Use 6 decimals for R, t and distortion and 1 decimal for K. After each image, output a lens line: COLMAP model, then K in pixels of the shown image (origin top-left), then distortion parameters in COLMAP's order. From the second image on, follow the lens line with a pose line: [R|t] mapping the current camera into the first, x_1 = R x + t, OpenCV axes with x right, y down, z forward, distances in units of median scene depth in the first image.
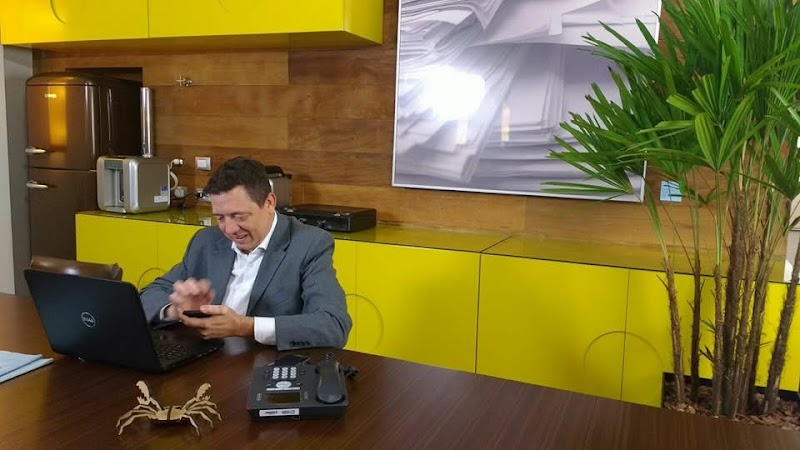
lens RADIAL K [[637.2, 0, 404.5], [0, 637.2, 221.2], [0, 0, 1]] dist [0.129876, -0.215444]
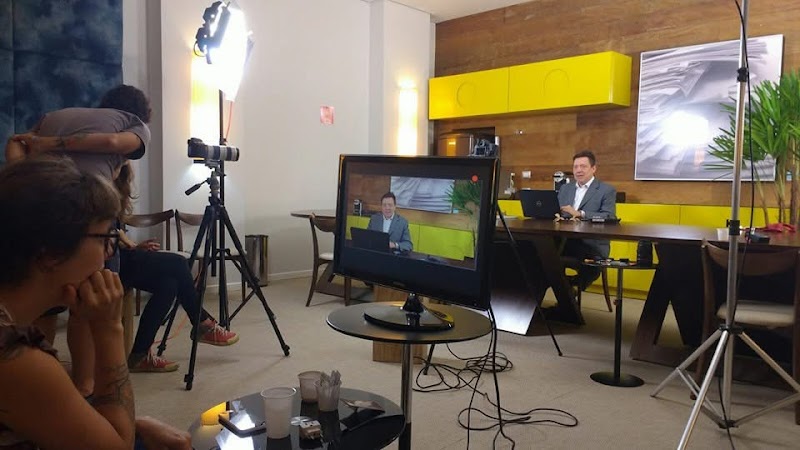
lens RADIAL K [[637.2, 0, 404.5], [0, 637.2, 221.2], [0, 0, 1]] dist [0.129876, -0.215444]
pose [[0.935128, 0.000188, -0.354309, 0.020134], [-0.026022, 0.997336, -0.068151, 0.212115], [0.353352, 0.072950, 0.932642, -1.001568]]
